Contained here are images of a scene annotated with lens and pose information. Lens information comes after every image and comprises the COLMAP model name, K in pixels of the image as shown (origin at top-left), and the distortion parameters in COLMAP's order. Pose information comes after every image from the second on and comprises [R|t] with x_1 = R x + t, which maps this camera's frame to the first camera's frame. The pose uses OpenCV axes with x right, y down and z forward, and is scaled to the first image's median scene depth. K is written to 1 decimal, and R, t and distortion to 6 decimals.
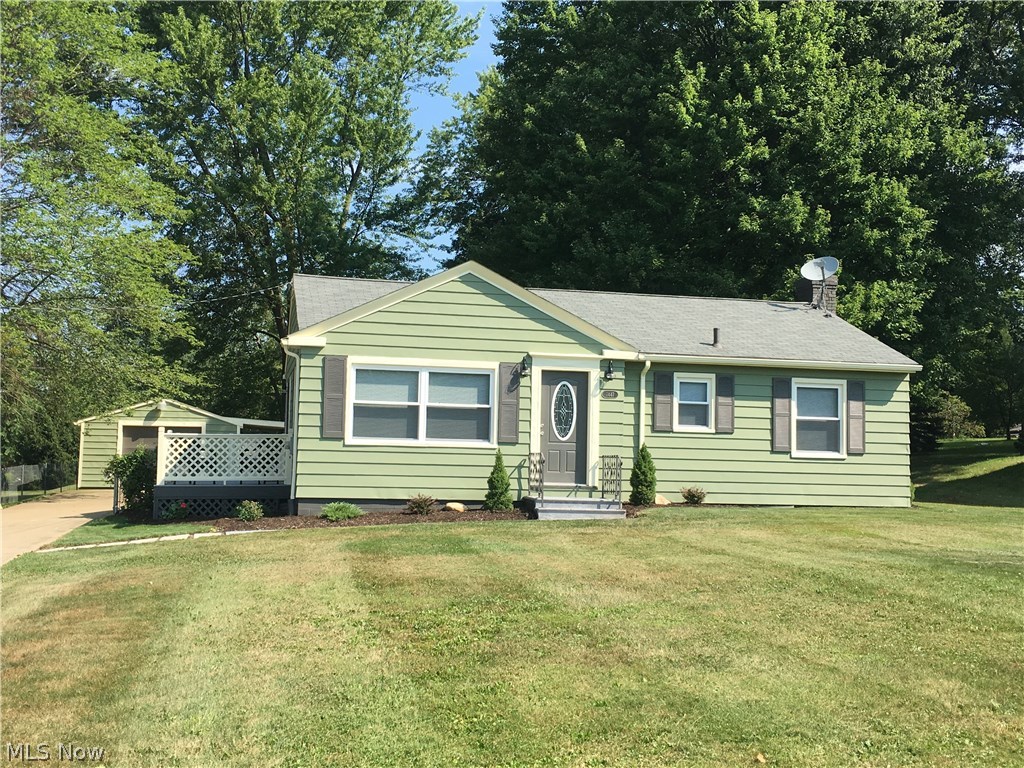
lens RADIAL K [[1170.6, 0, 510.0], [0, 1170.6, 385.0], [0, 0, 1]] dist [0.113600, 0.000000]
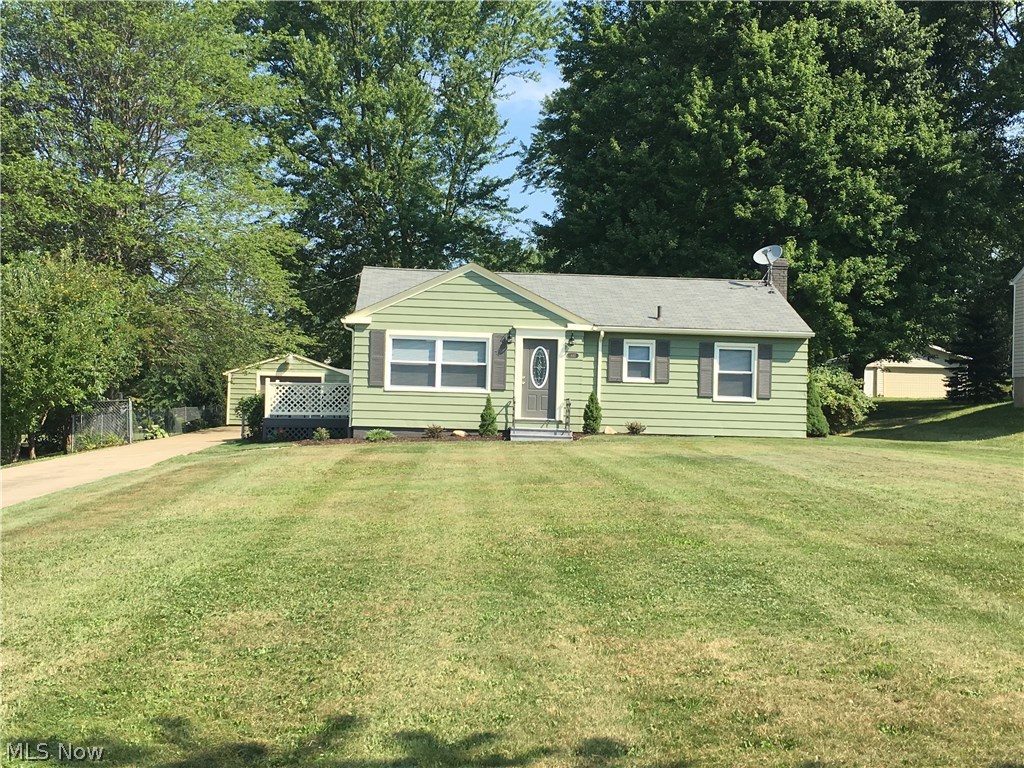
lens RADIAL K [[1247.5, 0, 513.8], [0, 1247.5, 383.0], [0, 0, 1]] dist [0.149206, 0.000000]
pose [[0.990171, 0.002116, -0.139849, 0.193810], [0.003709, 0.999137, 0.041381, -0.018381], [0.139816, -0.041493, 0.989308, -0.425763]]
